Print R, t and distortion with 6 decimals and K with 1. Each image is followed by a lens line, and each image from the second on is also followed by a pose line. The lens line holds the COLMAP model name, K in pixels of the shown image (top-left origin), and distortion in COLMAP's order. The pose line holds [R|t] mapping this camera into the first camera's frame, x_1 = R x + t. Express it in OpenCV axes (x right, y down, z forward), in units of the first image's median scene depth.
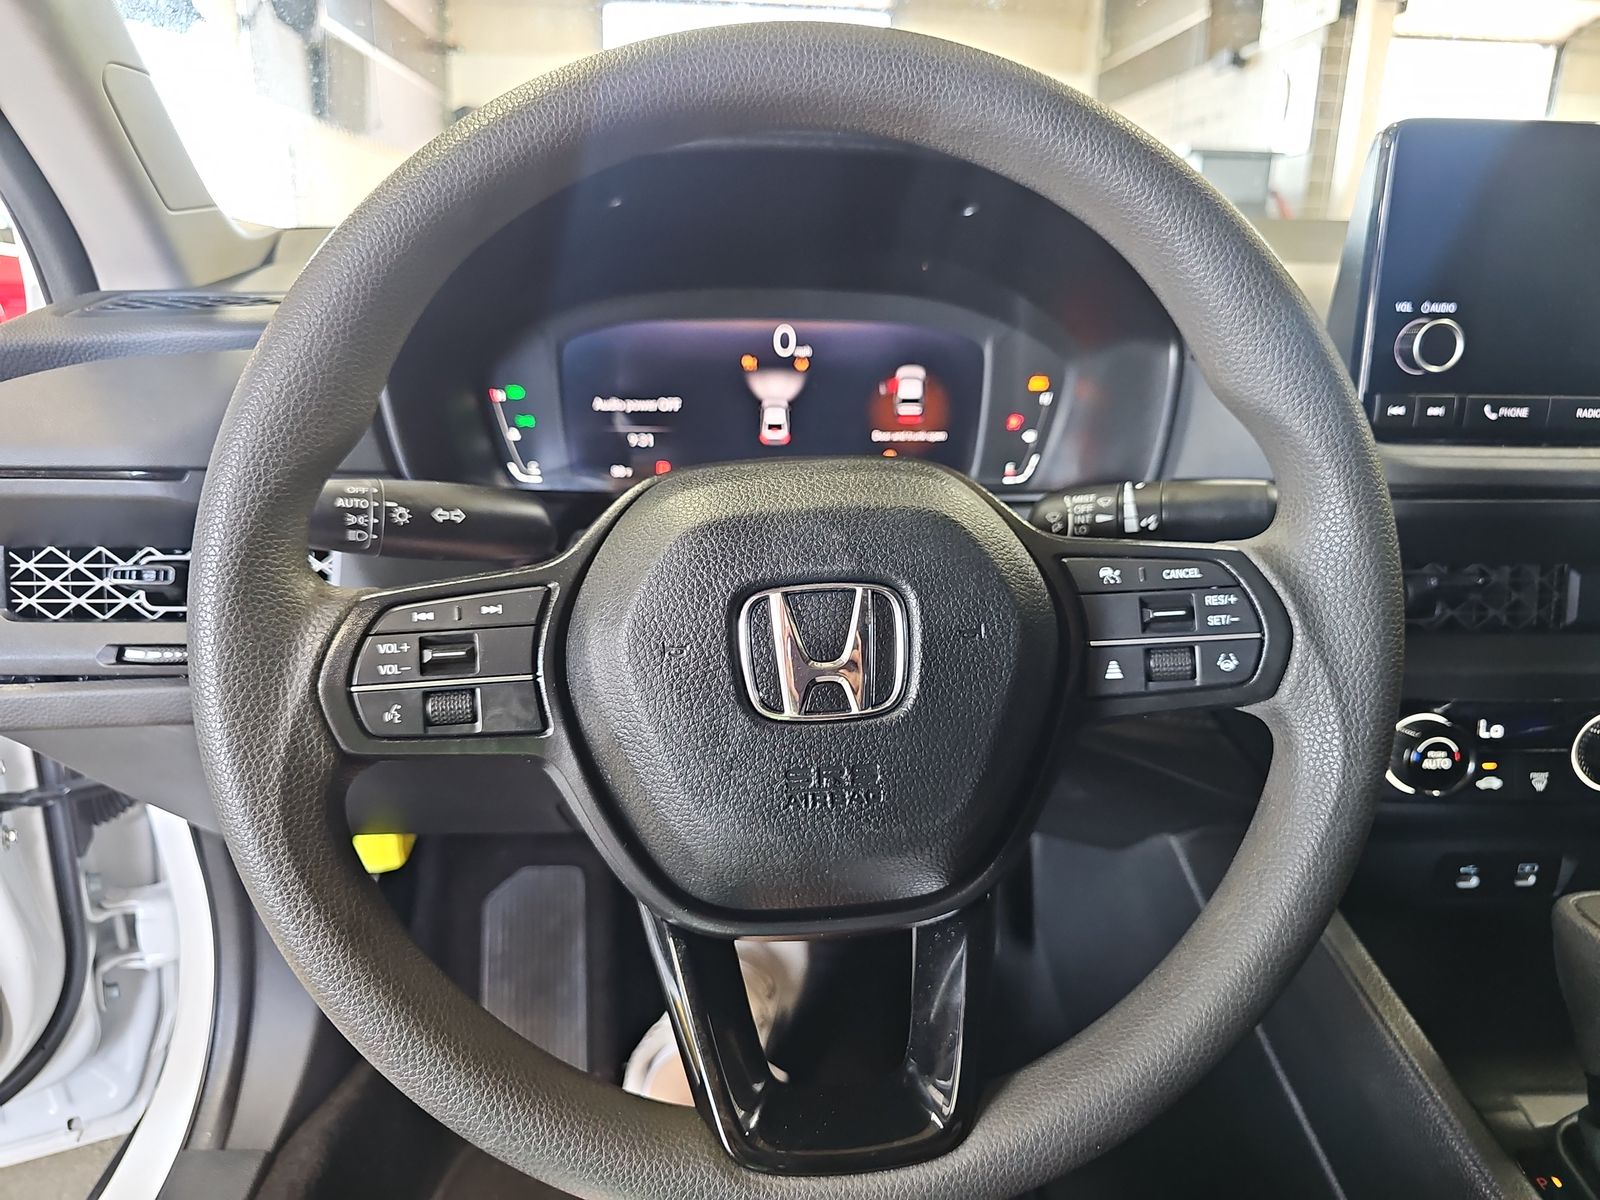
lens RADIAL K [[1104.8, 0, 800.0], [0, 1104.8, 600.0], [0, 0, 1]] dist [0.037545, -0.038725]
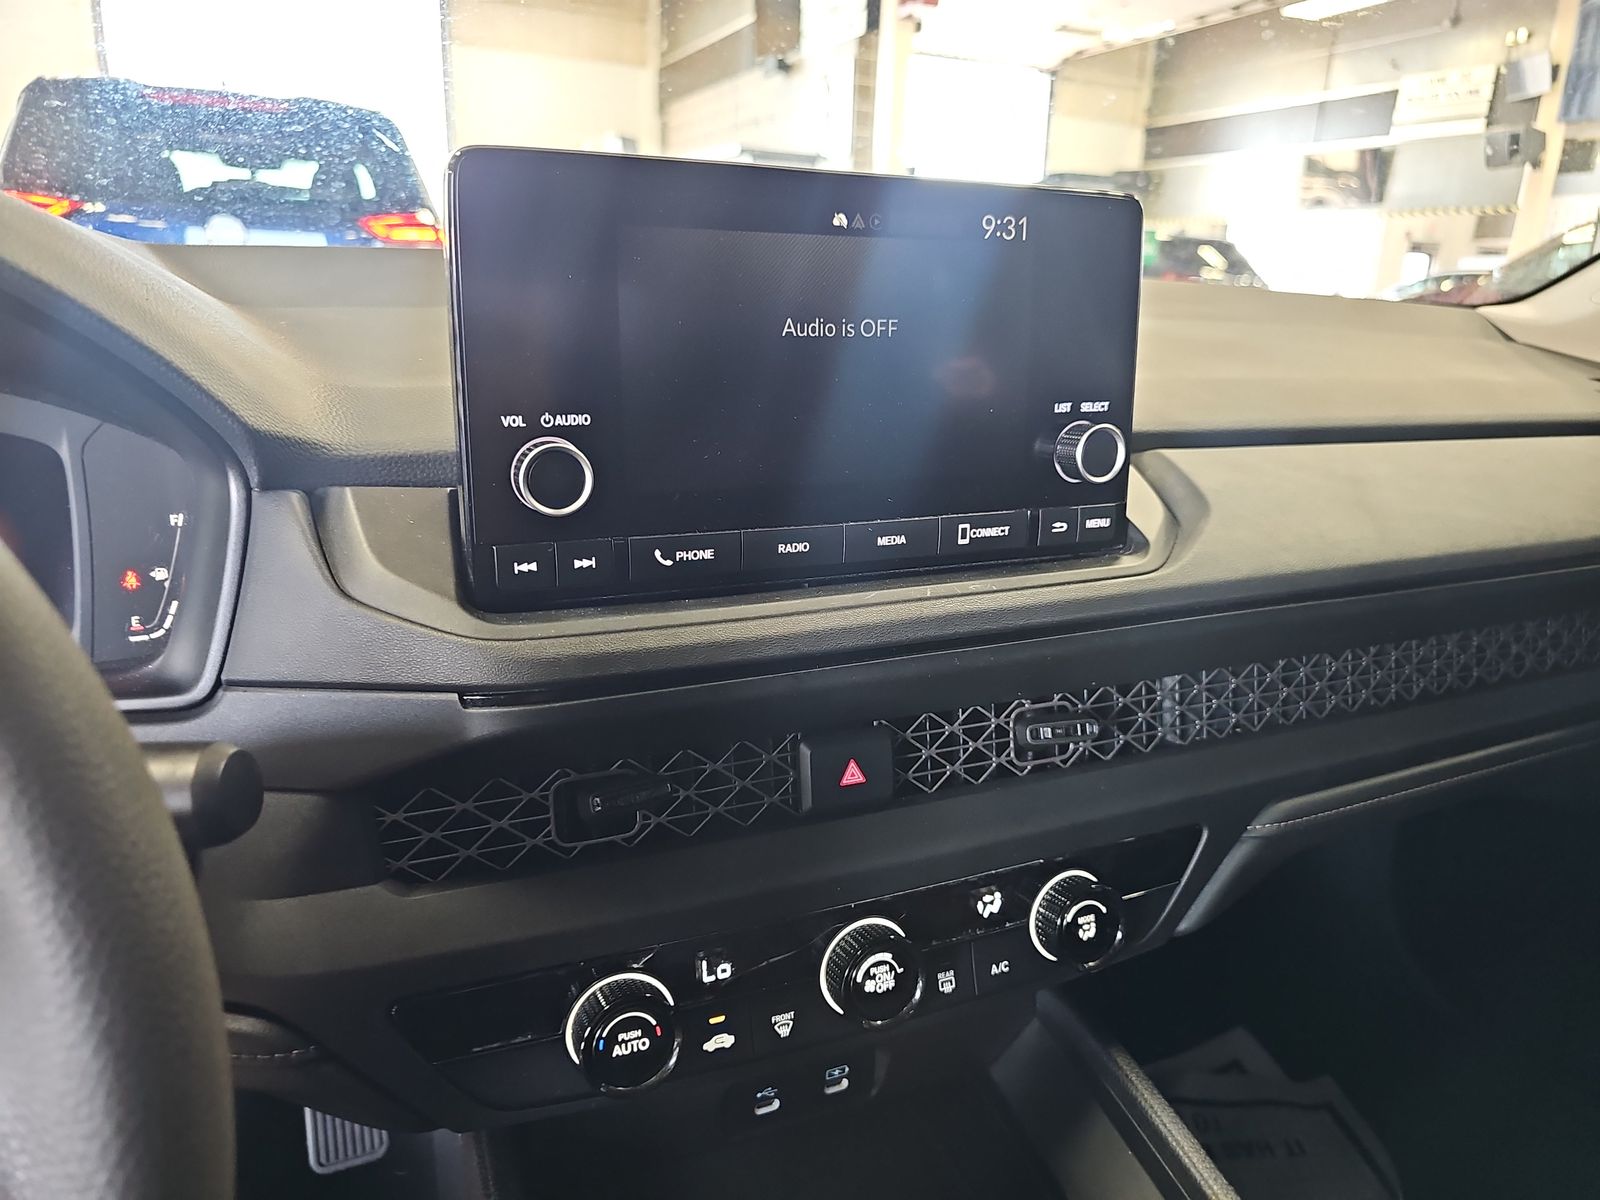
lens RADIAL K [[1104.8, 0, 800.0], [0, 1104.8, 600.0], [0, 0, 1]] dist [0.037545, -0.038725]
pose [[0.940731, -0.083766, 0.328648, 0.370082], [0.080914, 0.996470, 0.022371, -0.119382], [-0.329361, 0.005547, 0.944188, 0.226319]]
